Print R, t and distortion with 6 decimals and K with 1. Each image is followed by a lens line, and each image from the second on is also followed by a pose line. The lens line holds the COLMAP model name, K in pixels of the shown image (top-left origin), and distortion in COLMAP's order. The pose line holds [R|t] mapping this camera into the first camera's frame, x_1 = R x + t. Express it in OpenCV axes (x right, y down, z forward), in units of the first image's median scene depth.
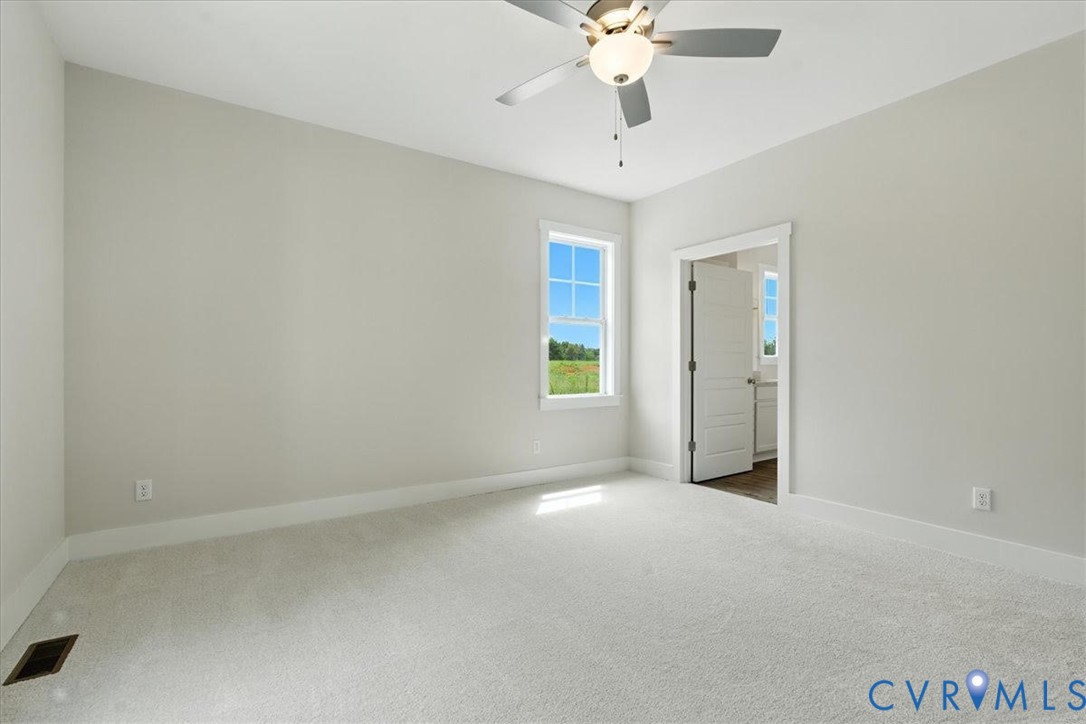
lens RADIAL K [[485.8, 0, 539.9], [0, 485.8, 368.1], [0, 0, 1]] dist [-0.005415, 0.001064]
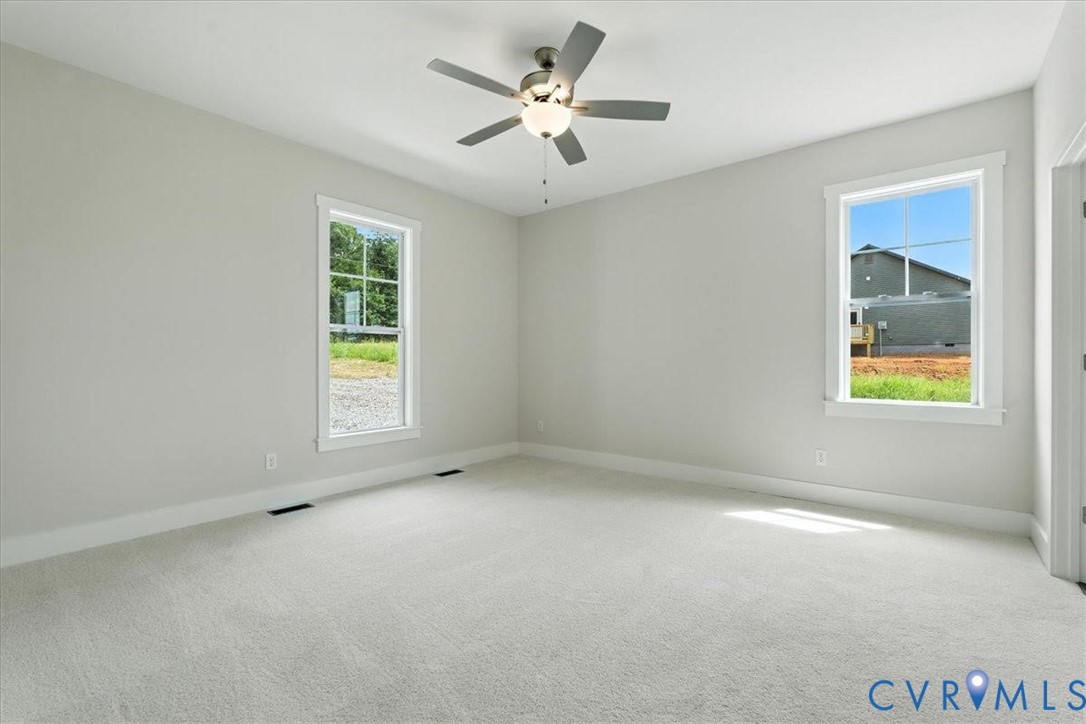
lens RADIAL K [[485.8, 0, 546.6], [0, 485.8, 359.3], [0, 0, 1]] dist [-0.002899, -0.000103]
pose [[0.301005, 0.001977, -0.953620, 0.713922], [-0.004050, 0.999991, 0.000794, -0.009938], [0.953614, 0.003623, 0.301011, 0.308877]]
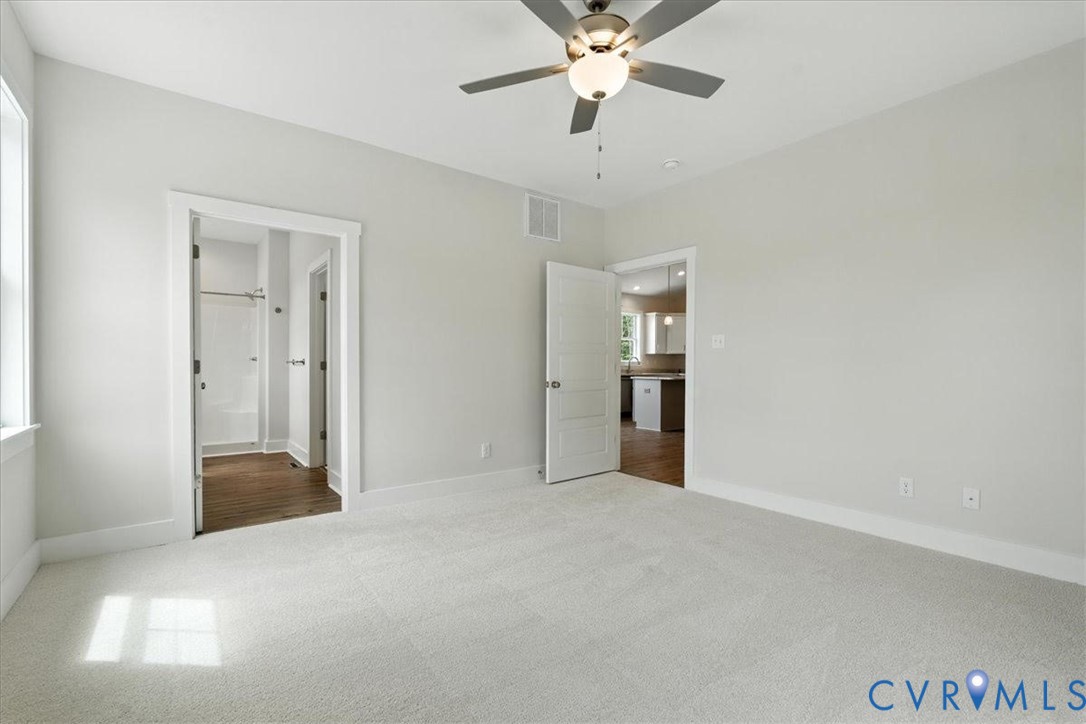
lens RADIAL K [[485.8, 0, 542.2], [0, 485.8, 366.7], [0, 0, 1]] dist [-0.005415, 0.001064]
pose [[-0.054505, -0.006373, 0.998493, -0.452564], [0.002997, 0.999974, 0.006547, -0.008229], [-0.998509, 0.003349, -0.054484, 0.602387]]
